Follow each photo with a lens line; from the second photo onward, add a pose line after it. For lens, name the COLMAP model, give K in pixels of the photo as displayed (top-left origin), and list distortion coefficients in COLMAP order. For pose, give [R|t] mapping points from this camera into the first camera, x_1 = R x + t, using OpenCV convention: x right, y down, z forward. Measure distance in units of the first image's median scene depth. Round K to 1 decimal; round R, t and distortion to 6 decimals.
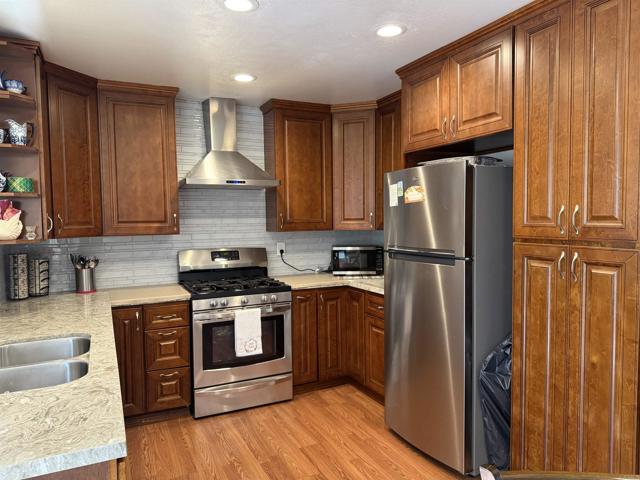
lens RADIAL K [[451.7, 0, 321.1], [0, 451.7, 241.9], [0, 0, 1]] dist [0.045774, -0.052998]
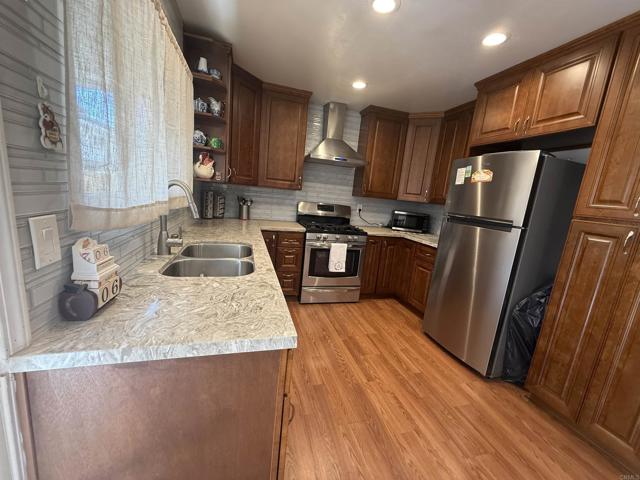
lens RADIAL K [[254.5, 0, 319.8], [0, 254.5, 240.7], [0, 0, 1]] dist [-0.000428, -0.000280]
pose [[0.980016, 0.136671, -0.144531, -0.105268], [-0.117772, 0.984213, 0.132113, 0.032861], [0.160306, -0.112451, 0.980641, 0.130825]]
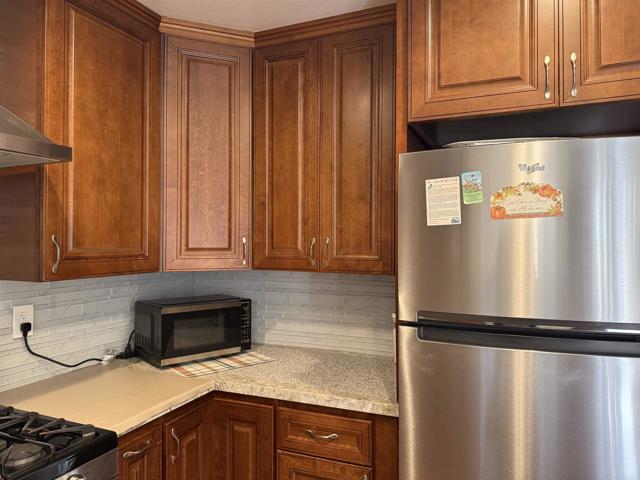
lens RADIAL K [[451.7, 0, 318.5], [0, 451.7, 235.6], [0, 0, 1]] dist [0.045774, -0.052998]
pose [[0.756144, 0.023805, 0.653973, -0.201933], [0.021659, 0.997880, -0.061367, -0.038563], [-0.654047, 0.060567, 0.754025, 0.647616]]
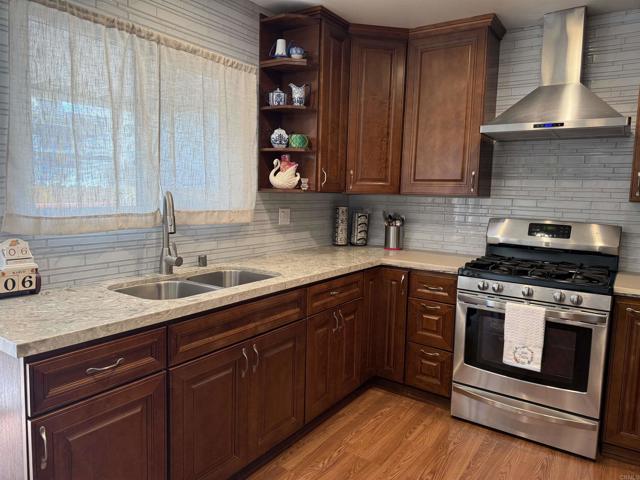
lens RADIAL K [[451.7, 0, 323.5], [0, 451.7, 238.1], [0, 0, 1]] dist [0.045774, -0.052998]
pose [[0.496051, 0.118048, -0.860232, 0.291193], [-0.082047, 0.992655, 0.088908, 0.008191], [0.864408, 0.026476, 0.502093, 0.368976]]
